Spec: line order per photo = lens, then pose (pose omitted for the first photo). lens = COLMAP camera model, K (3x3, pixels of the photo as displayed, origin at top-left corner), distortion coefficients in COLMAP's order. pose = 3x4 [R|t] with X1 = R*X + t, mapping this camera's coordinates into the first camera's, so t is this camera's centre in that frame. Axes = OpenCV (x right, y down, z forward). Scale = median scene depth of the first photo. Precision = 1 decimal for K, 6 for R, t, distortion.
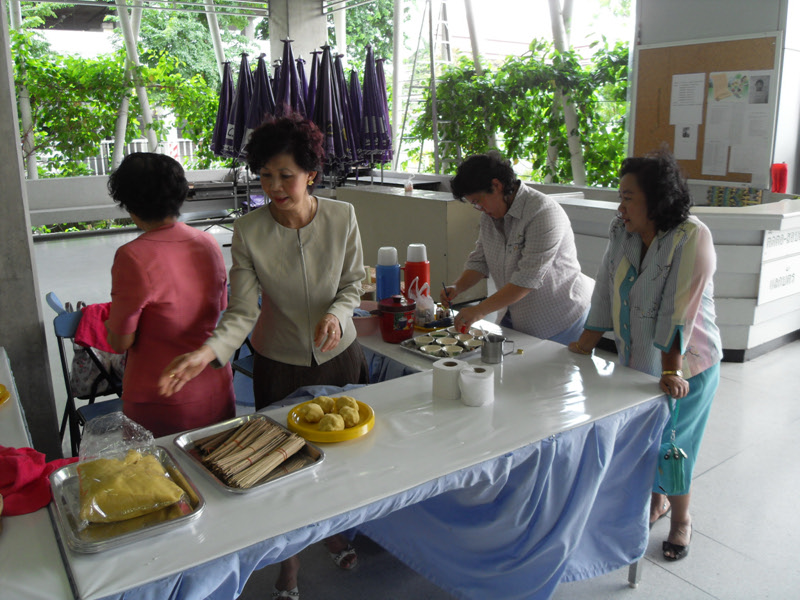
lens RADIAL K [[665.5, 0, 400.0], [0, 665.5, 300.0], [0, 0, 1]] dist [-0.058787, -0.002537]
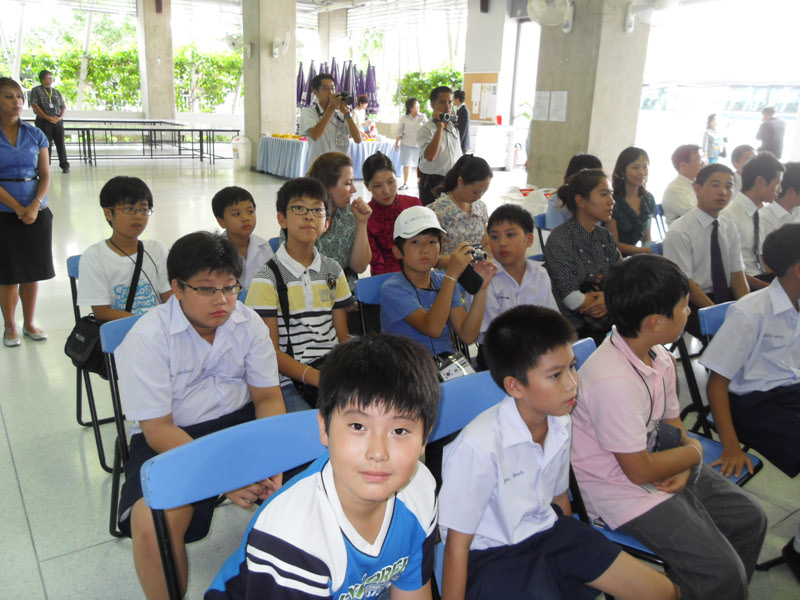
lens RADIAL K [[634.2, 0, 400.0], [0, 634.2, 300.0], [0, 0, 1]] dist [-0.005953, -0.003223]
pose [[0.998544, 0.050950, 0.017692, 0.059548], [-0.051704, 0.997641, 0.045156, 0.315868], [-0.015349, -0.046005, 0.998823, -1.157266]]
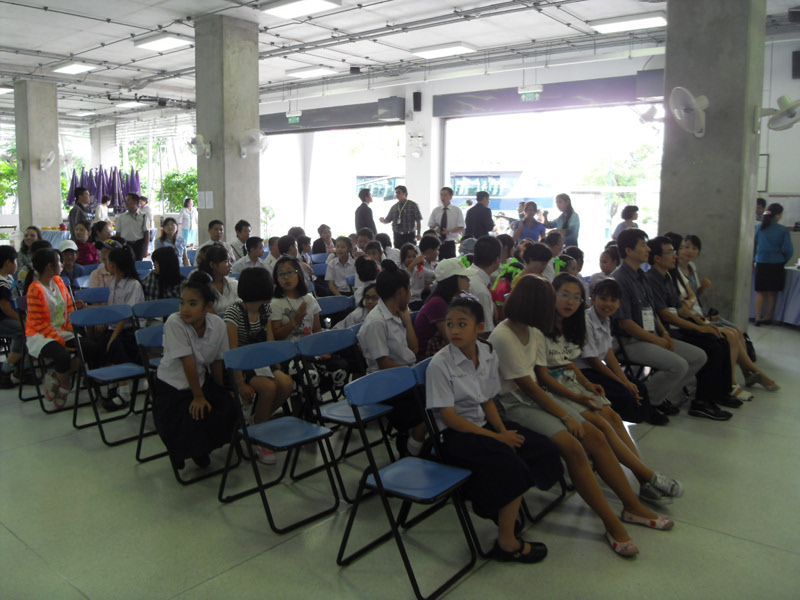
lens RADIAL K [[665.5, 0, 400.0], [0, 665.5, 300.0], [0, 0, 1]] dist [-0.058787, -0.002537]
pose [[0.963331, -0.020323, 0.267543, 0.272889], [0.047419, 0.994327, -0.095212, 0.463474], [-0.264091, 0.104407, 0.958830, -1.786635]]
